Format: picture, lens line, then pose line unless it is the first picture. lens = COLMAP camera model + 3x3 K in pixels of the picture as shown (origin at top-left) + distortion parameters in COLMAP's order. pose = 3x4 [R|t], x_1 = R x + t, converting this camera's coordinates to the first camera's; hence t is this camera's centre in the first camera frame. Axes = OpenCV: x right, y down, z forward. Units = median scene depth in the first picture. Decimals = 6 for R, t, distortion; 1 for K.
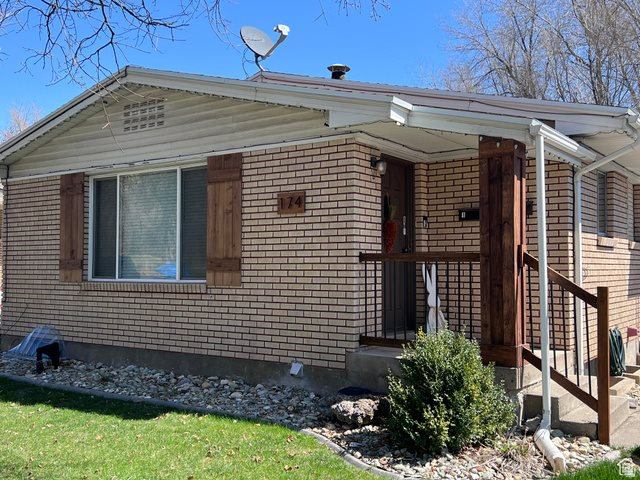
lens RADIAL K [[685.7, 0, 320.0], [0, 685.7, 240.0], [0, 0, 1]] dist [0.022691, -0.006452]
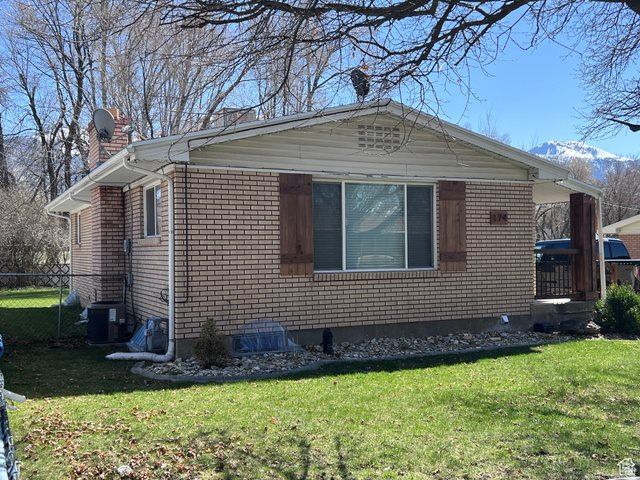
lens RADIAL K [[685.7, 0, 320.0], [0, 685.7, 240.0], [0, 0, 1]] dist [0.022691, -0.006452]
pose [[0.485180, 0.004981, 0.874400, -1.462272], [-0.026048, 0.999622, 0.008759, -0.004465], [-0.874026, -0.027026, 0.485127, 0.509153]]
